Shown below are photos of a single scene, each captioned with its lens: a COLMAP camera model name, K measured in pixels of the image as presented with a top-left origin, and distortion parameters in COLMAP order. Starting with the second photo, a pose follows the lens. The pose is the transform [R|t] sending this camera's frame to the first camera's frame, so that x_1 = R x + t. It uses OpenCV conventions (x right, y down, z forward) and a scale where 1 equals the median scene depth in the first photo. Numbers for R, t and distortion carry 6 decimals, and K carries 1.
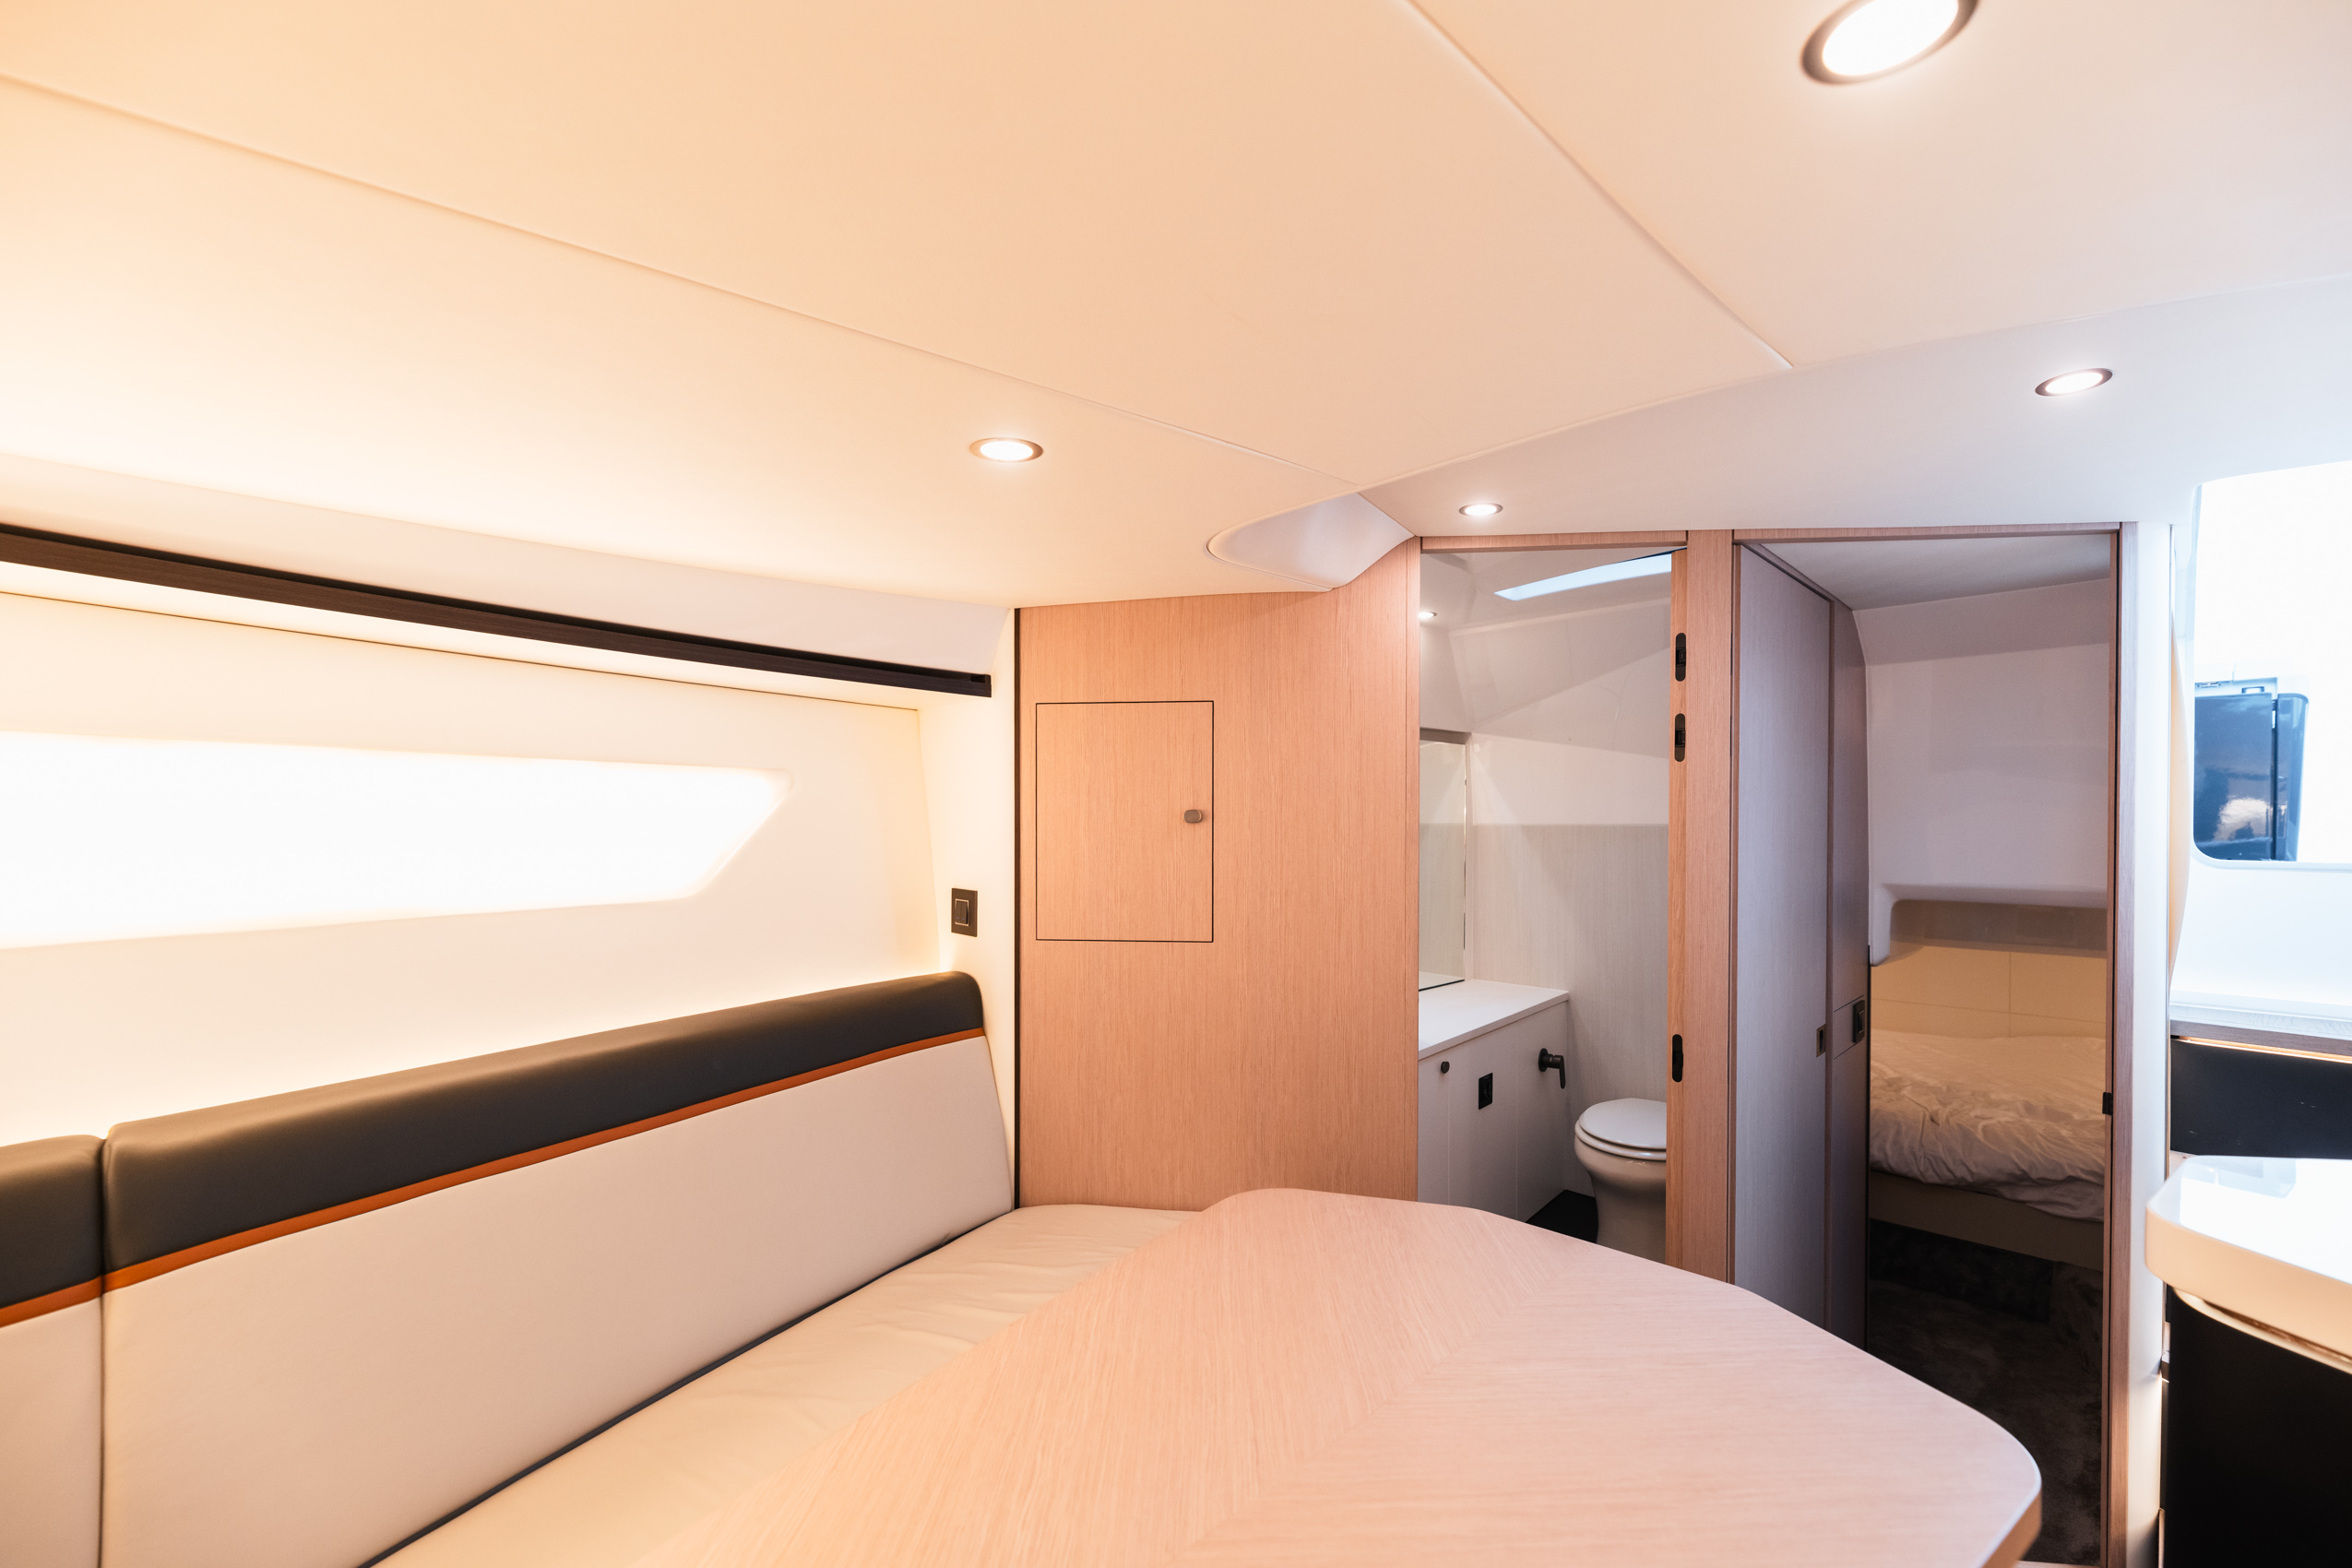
lens RADIAL K [[986.2, 0, 1177.9], [0, 986.2, 797.5], [0, 0, 1]] dist [-0.019124, -0.000153]
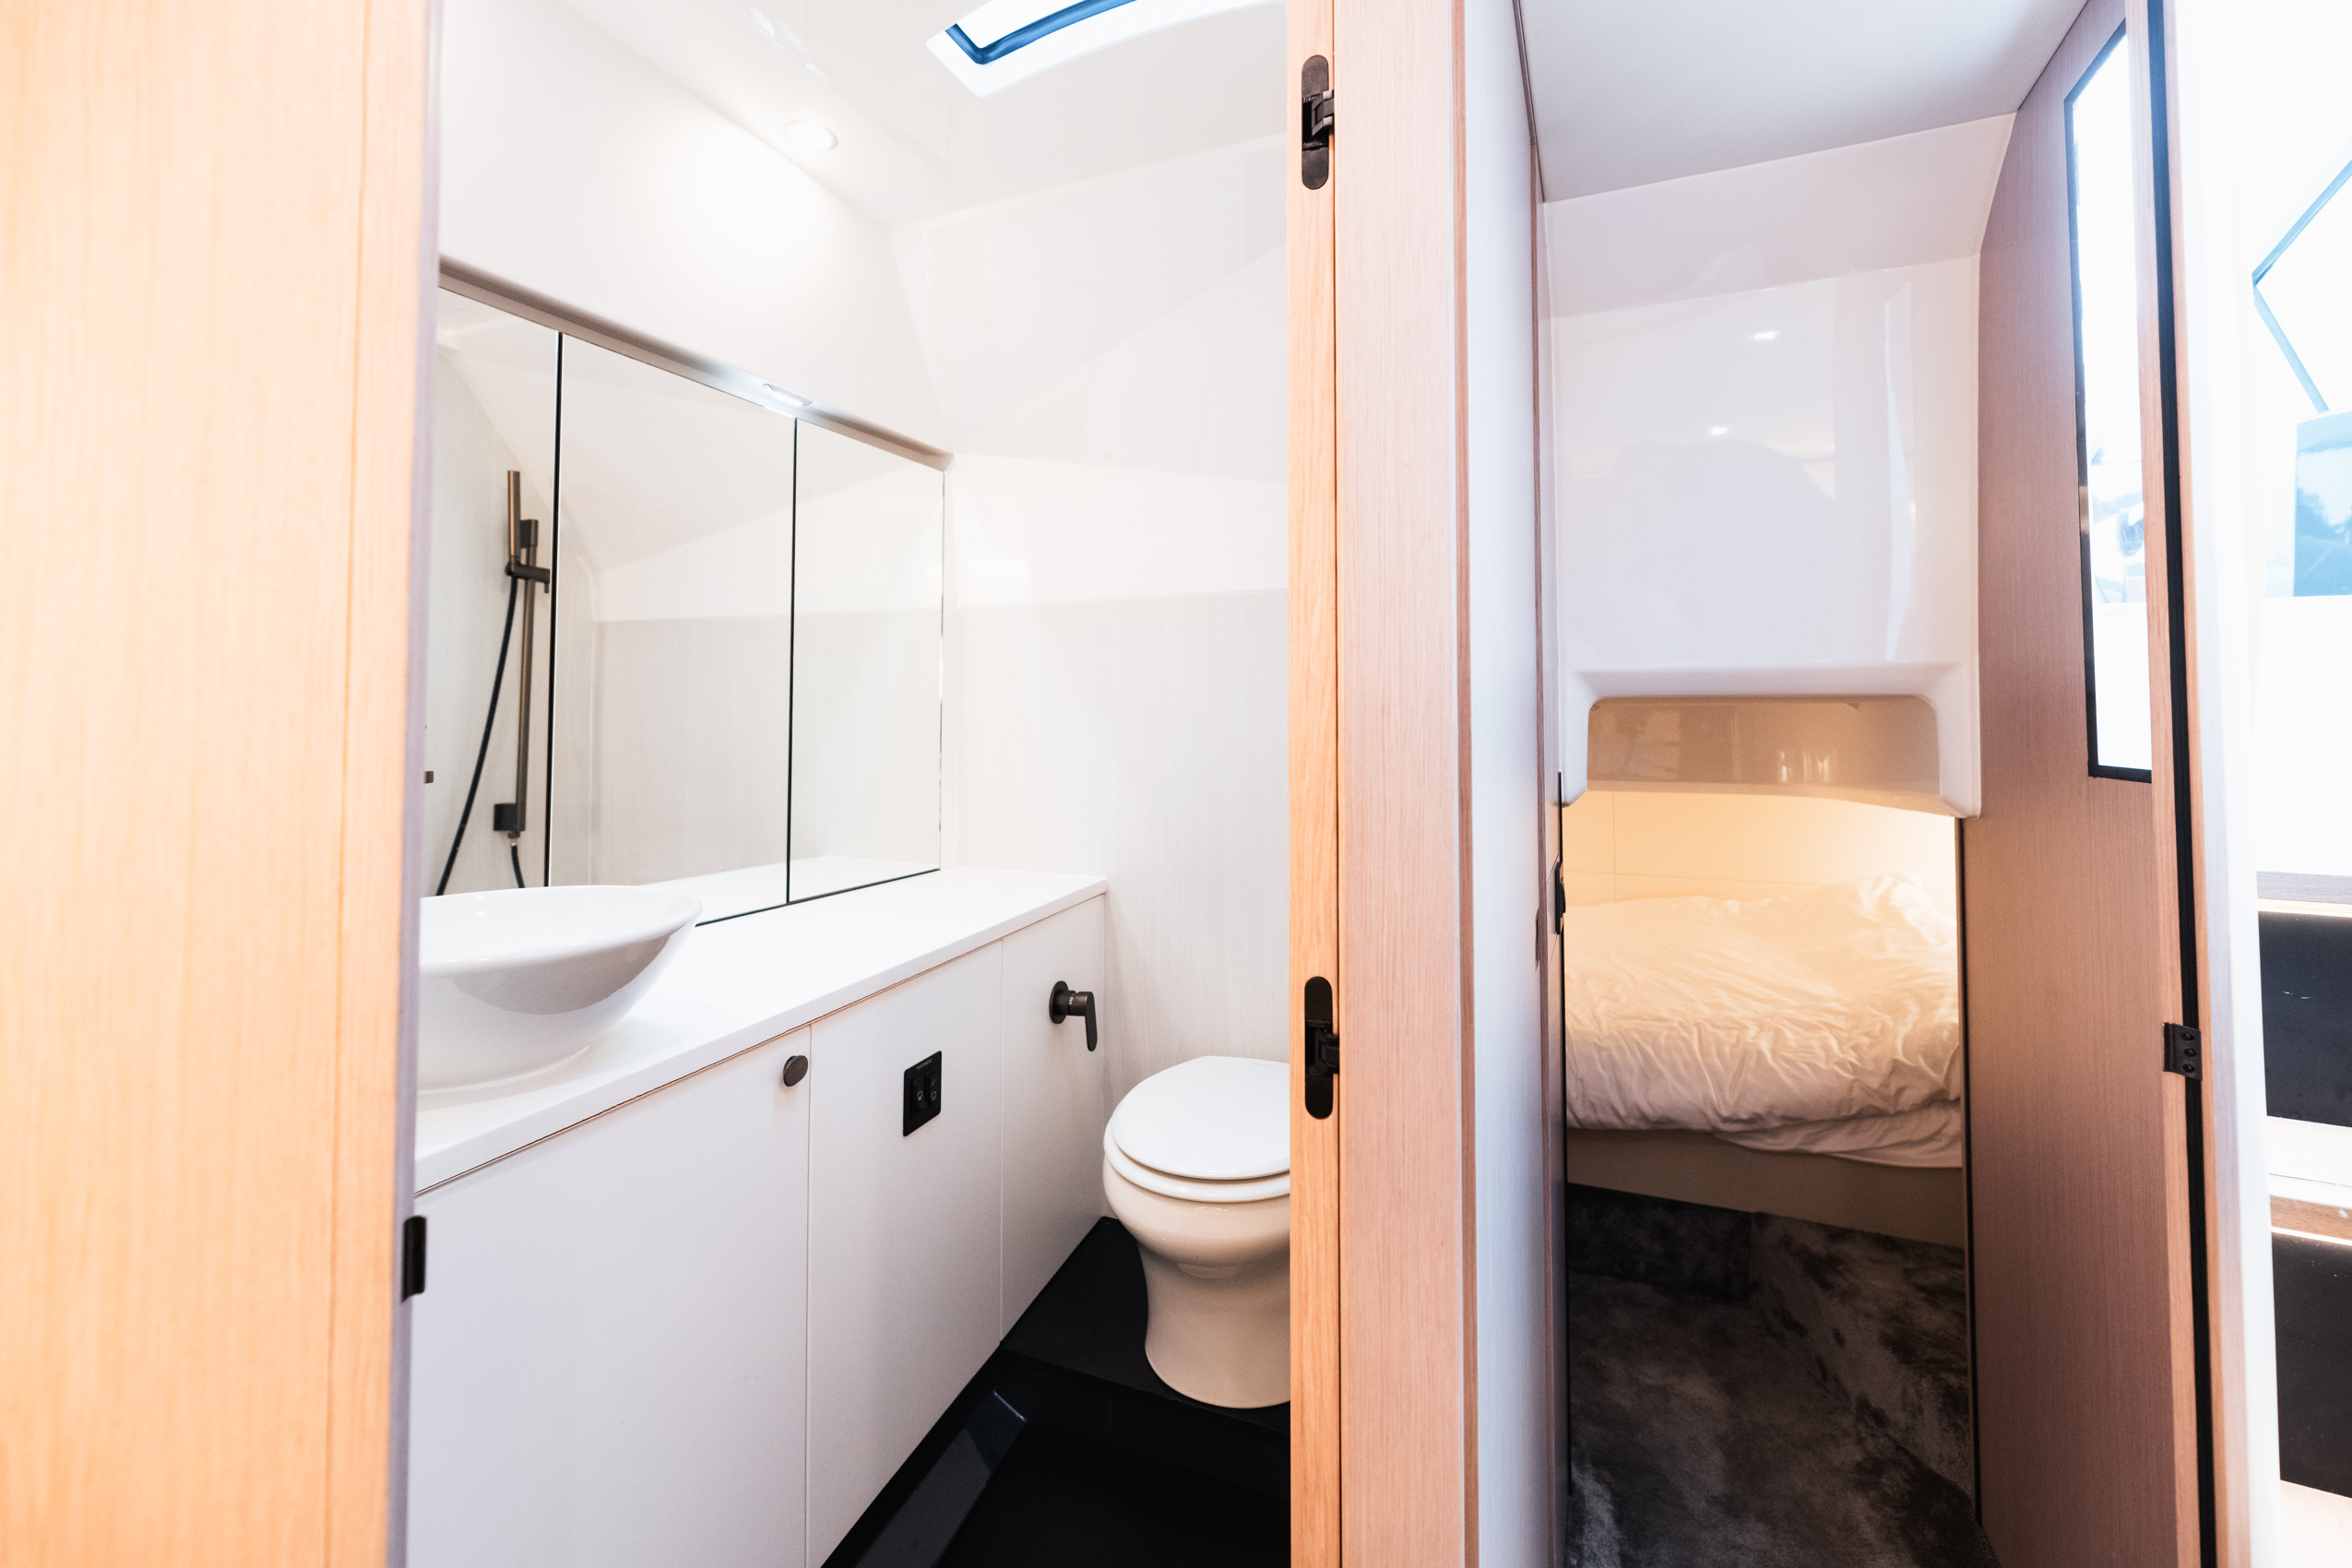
lens RADIAL K [[986.2, 0, 1177.9], [0, 986.2, 797.5], [0, 0, 1]] dist [-0.019124, -0.000153]
pose [[0.922841, -0.030054, 0.384006, 0.249405], [-0.007647, 0.995325, 0.096276, 0.109857], [-0.385104, -0.091784, 0.918298, 0.529438]]
